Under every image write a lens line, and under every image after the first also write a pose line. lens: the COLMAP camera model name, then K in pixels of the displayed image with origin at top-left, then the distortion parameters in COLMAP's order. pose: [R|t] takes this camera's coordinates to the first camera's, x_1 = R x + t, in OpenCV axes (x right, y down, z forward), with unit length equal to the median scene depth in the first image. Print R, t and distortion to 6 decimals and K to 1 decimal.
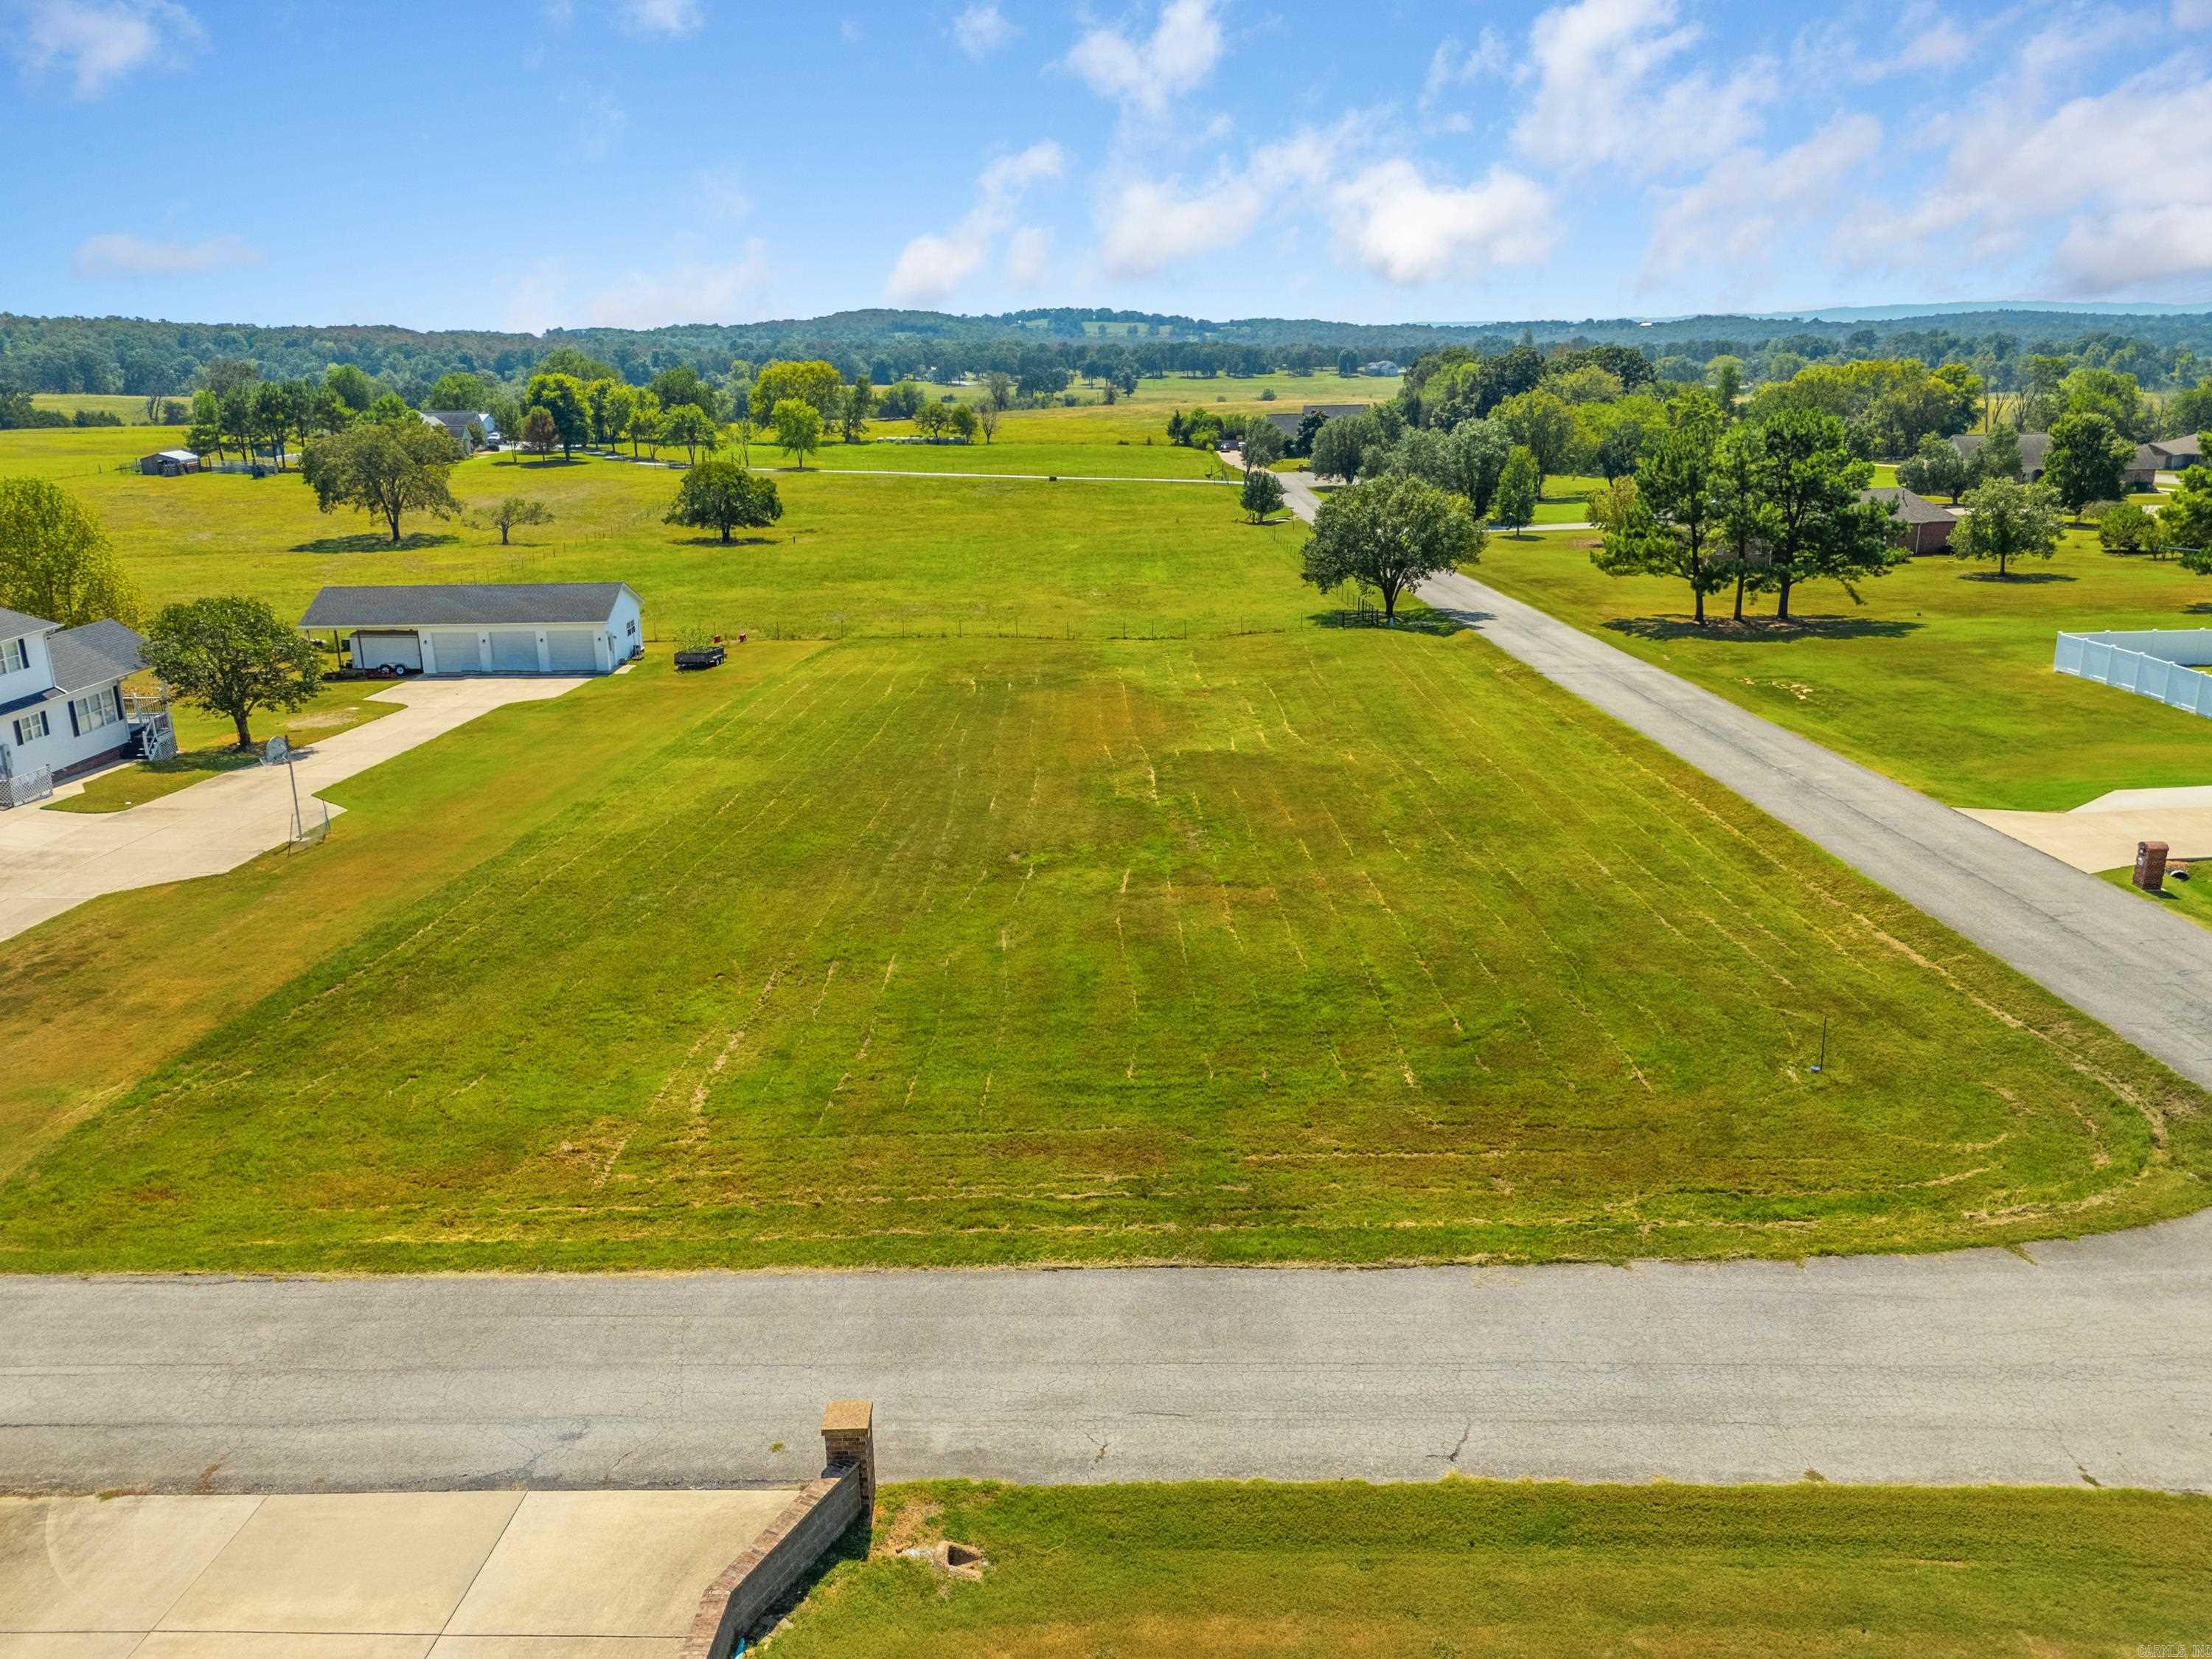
lens RADIAL K [[1670.2, 0, 1101.3], [0, 1670.2, 835.1], [0, 0, 1]] dist [0.076650, -0.074881]
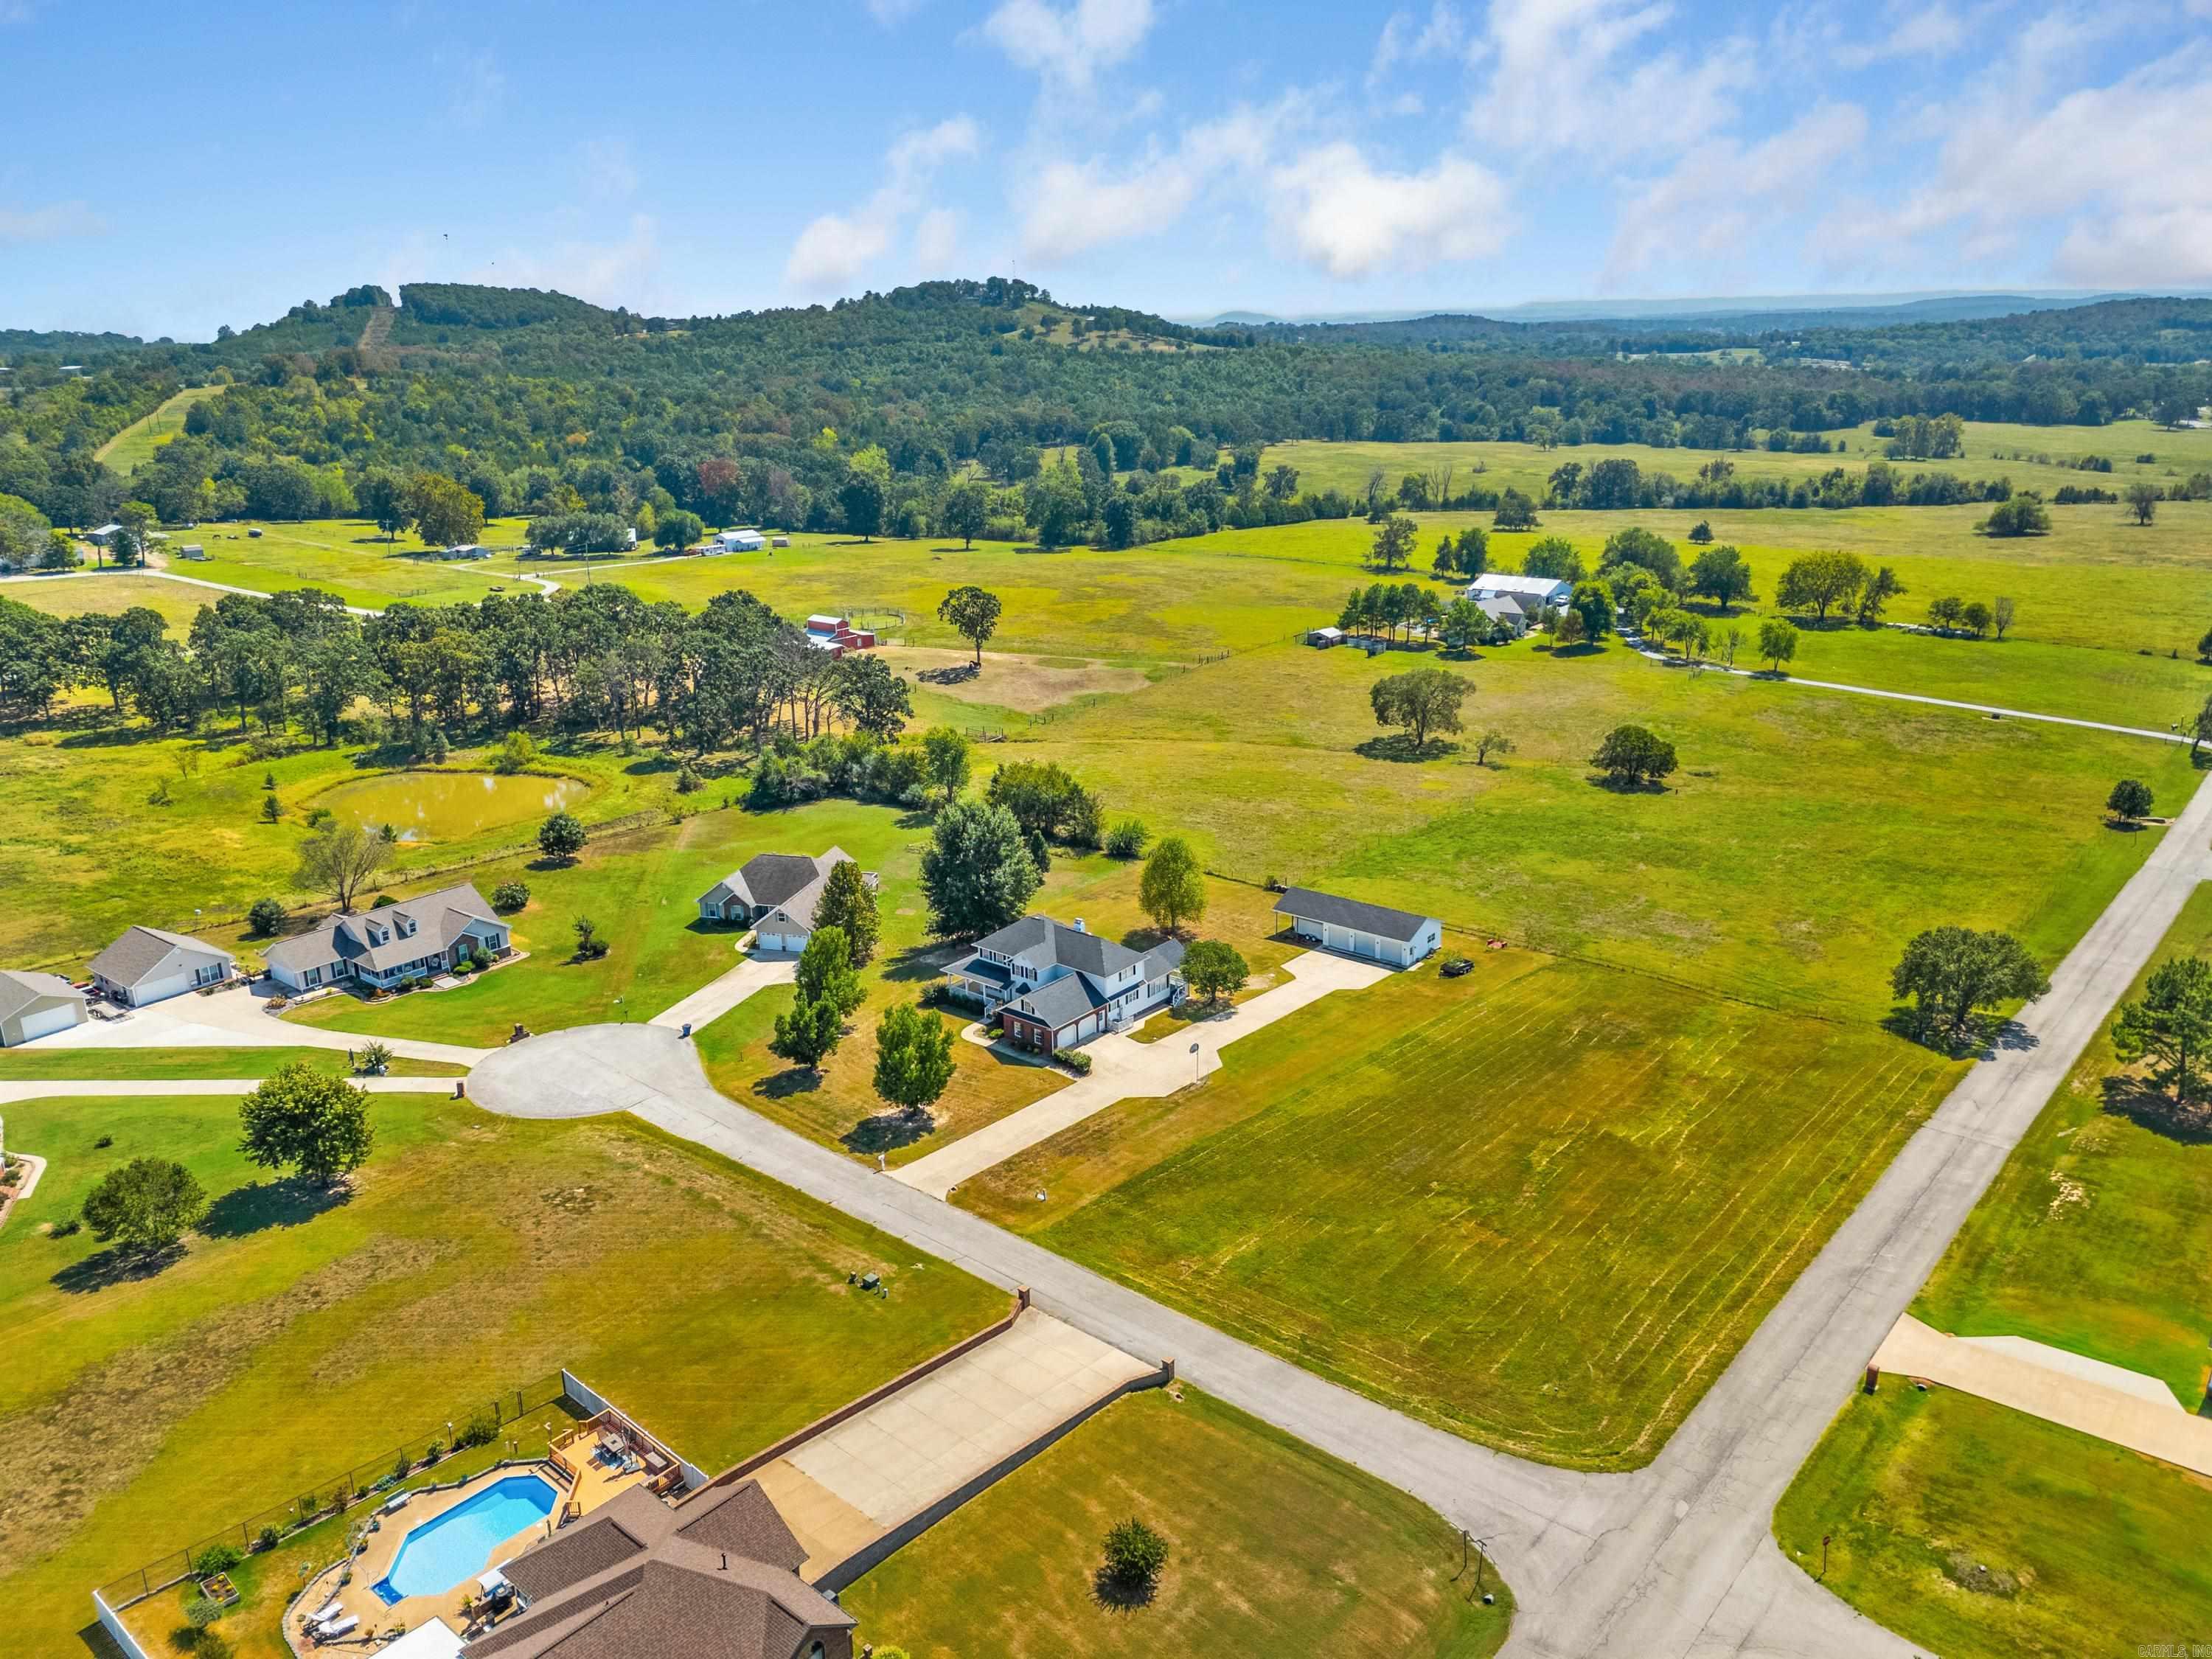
lens RADIAL K [[1630.4, 0, 1098.9], [0, 1630.4, 838.1], [0, 0, 1]] dist [0.070139, -0.066557]
pose [[0.772892, 0.195706, -0.603604, 0.883967], [-0.175602, 0.980067, 0.092915, -0.596622], [0.609756, 0.034181, 0.791852, -1.132122]]
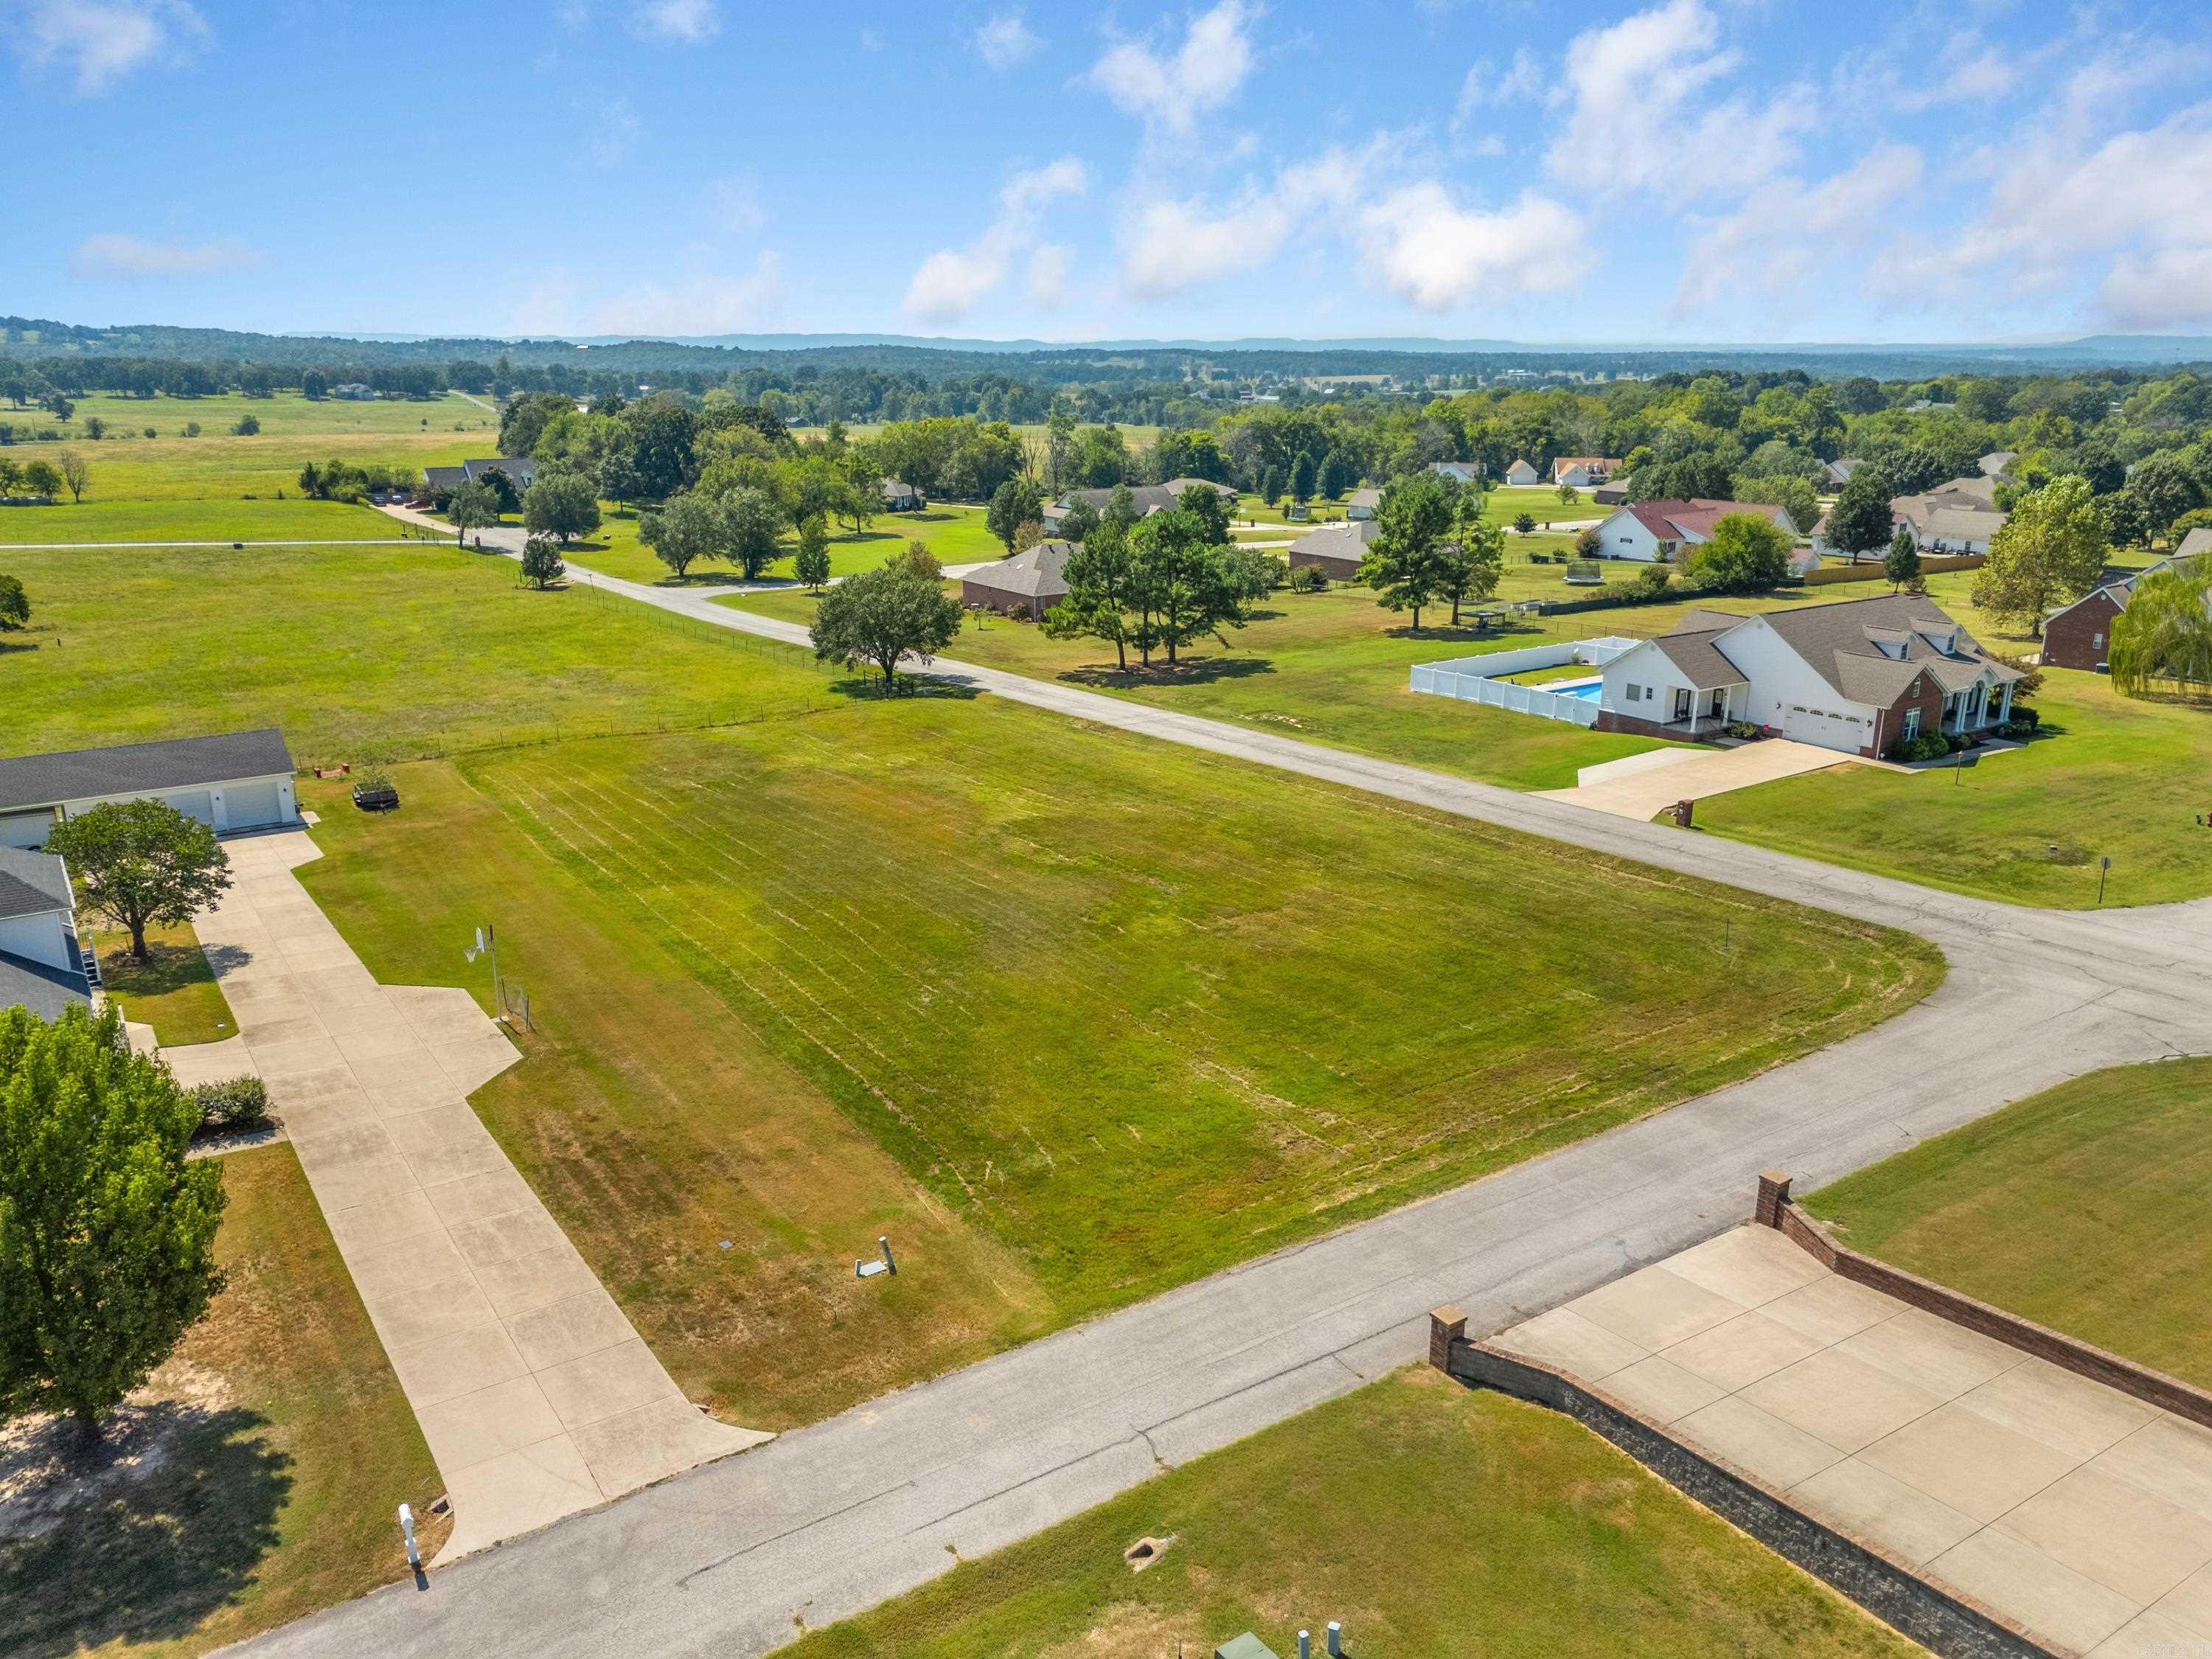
lens RADIAL K [[1630.4, 0, 1098.9], [0, 1630.4, 838.1], [0, 0, 1]] dist [0.070139, -0.066557]
pose [[0.822647, -0.143454, 0.550158, -0.753618], [0.144075, 0.988660, 0.042359, -0.105323], [-0.549995, 0.044417, 0.833986, -0.090125]]
